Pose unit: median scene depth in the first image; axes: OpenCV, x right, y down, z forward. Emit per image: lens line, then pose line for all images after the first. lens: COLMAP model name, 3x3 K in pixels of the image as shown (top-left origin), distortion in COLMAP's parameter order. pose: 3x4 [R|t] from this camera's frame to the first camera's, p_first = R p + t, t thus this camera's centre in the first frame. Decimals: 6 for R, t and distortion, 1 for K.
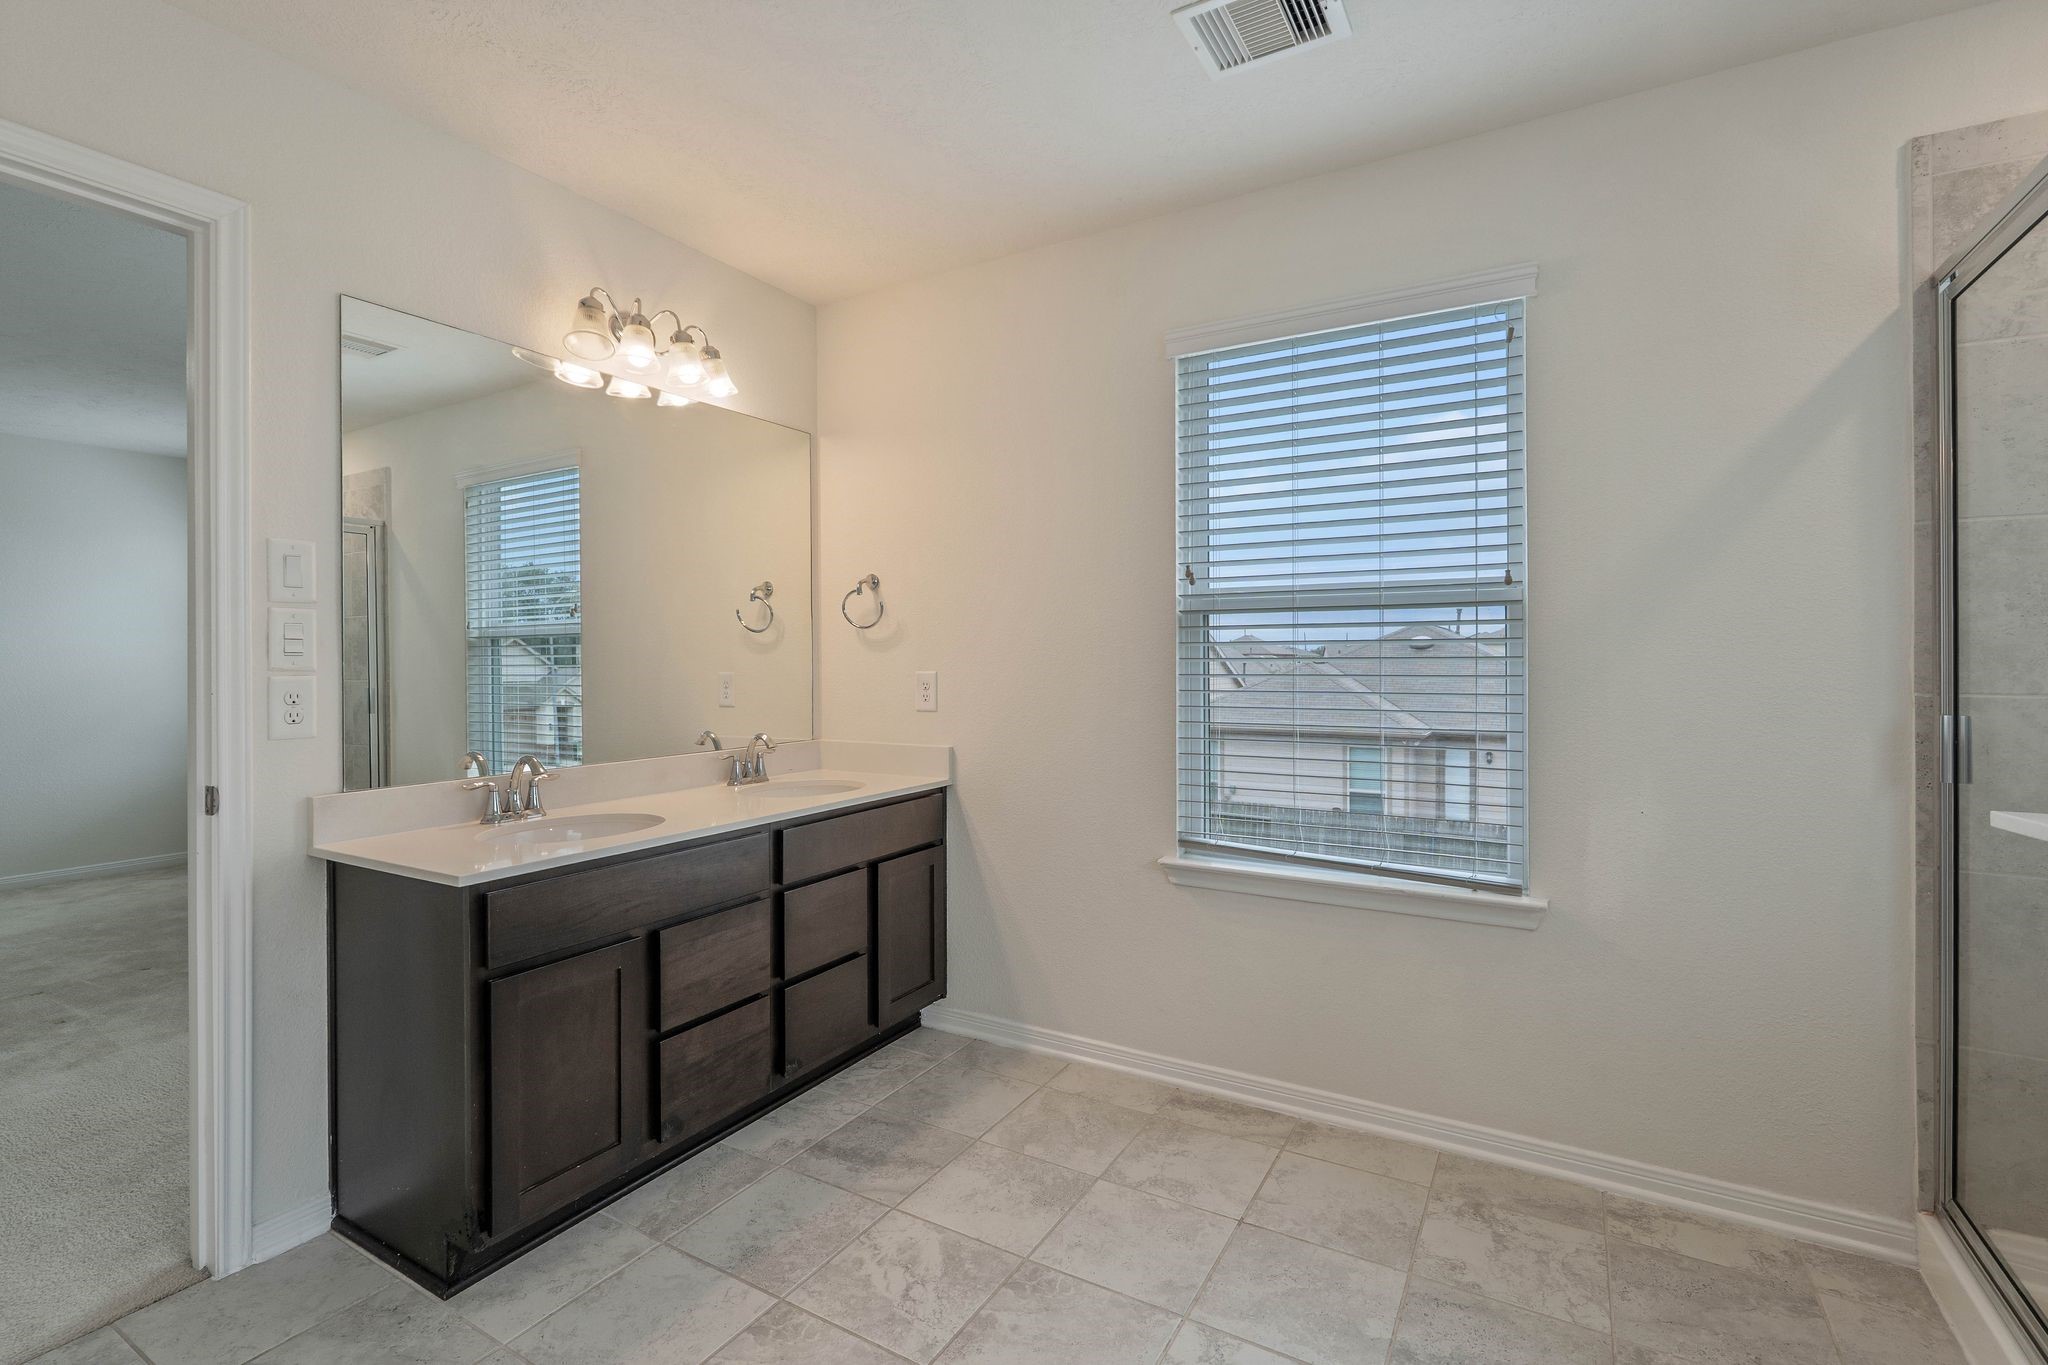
lens RADIAL K [[925.2, 0, 1024.5], [0, 925.2, 684.7], [0, 0, 1]] dist [-0.003713, 0.000307]
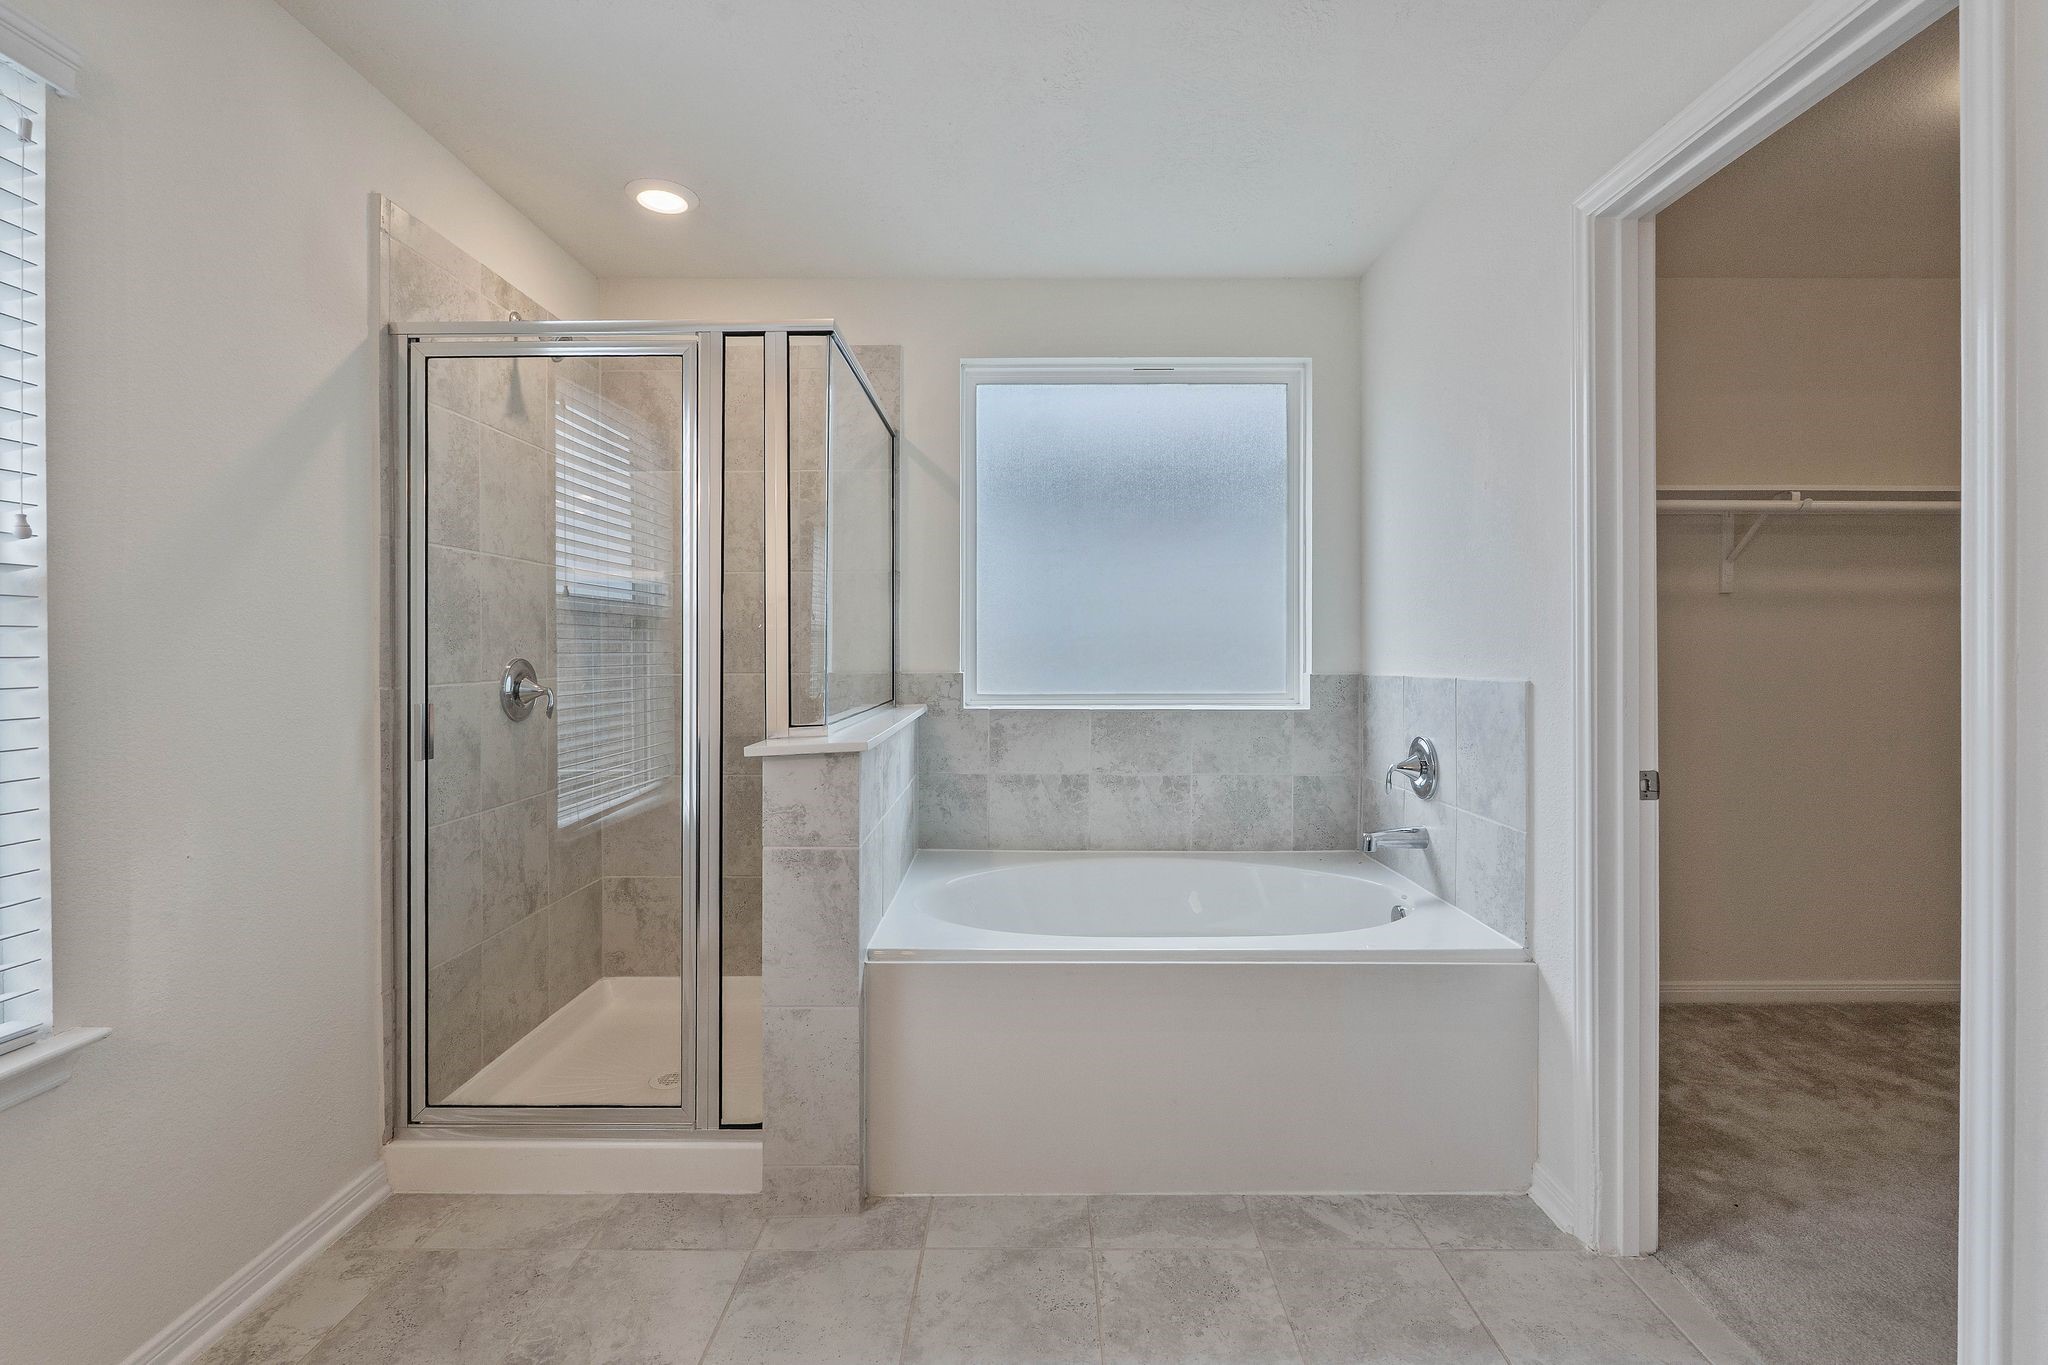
lens RADIAL K [[934.2, 0, 1026.4], [0, 934.2, 646.1], [0, 0, 1]] dist [-0.002477, 0.001345]
pose [[-0.508452, -0.005902, 0.861070, -0.415583], [0.008223, 0.999898, 0.011709, -0.048003], [-0.861051, 0.013035, -0.508352, 0.900080]]
